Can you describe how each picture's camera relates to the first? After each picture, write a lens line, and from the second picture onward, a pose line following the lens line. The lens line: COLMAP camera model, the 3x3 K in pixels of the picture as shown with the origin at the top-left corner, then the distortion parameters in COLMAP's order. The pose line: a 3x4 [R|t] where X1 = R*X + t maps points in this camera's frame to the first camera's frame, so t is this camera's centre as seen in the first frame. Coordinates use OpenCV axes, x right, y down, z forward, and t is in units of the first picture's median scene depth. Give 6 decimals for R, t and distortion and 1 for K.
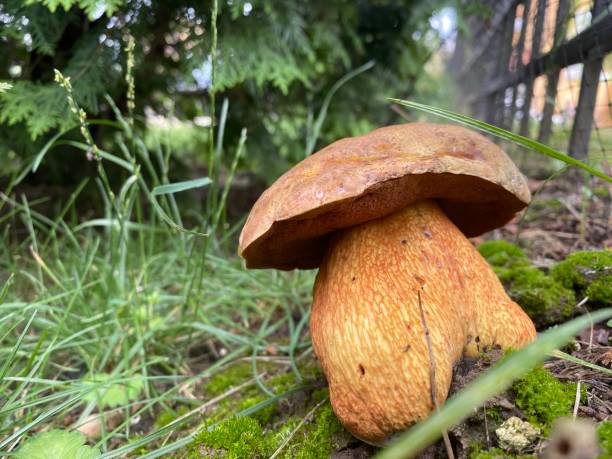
lens RADIAL K [[507.8, 0, 306.0], [0, 507.8, 229.5], [0, 0, 1]] dist [-0.043916, -0.002753]
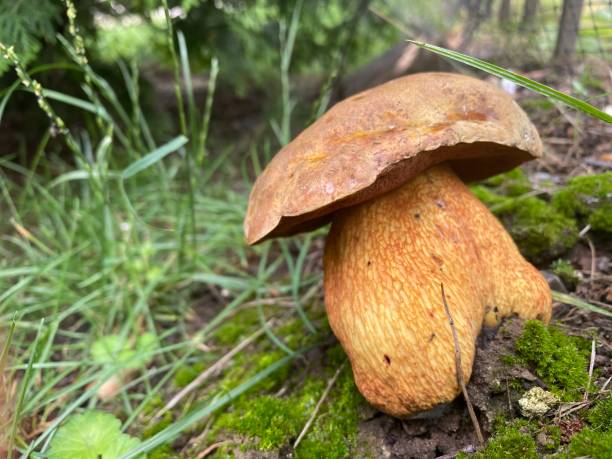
lens RADIAL K [[507.8, 0, 306.0], [0, 507.8, 229.5], [0, 0, 1]] dist [-0.043916, -0.002753]
pose [[0.993823, -0.105212, 0.035305, -0.052732], [0.094306, 0.968351, 0.231089, -0.198528], [-0.058501, -0.226332, 0.972292, 0.079204]]
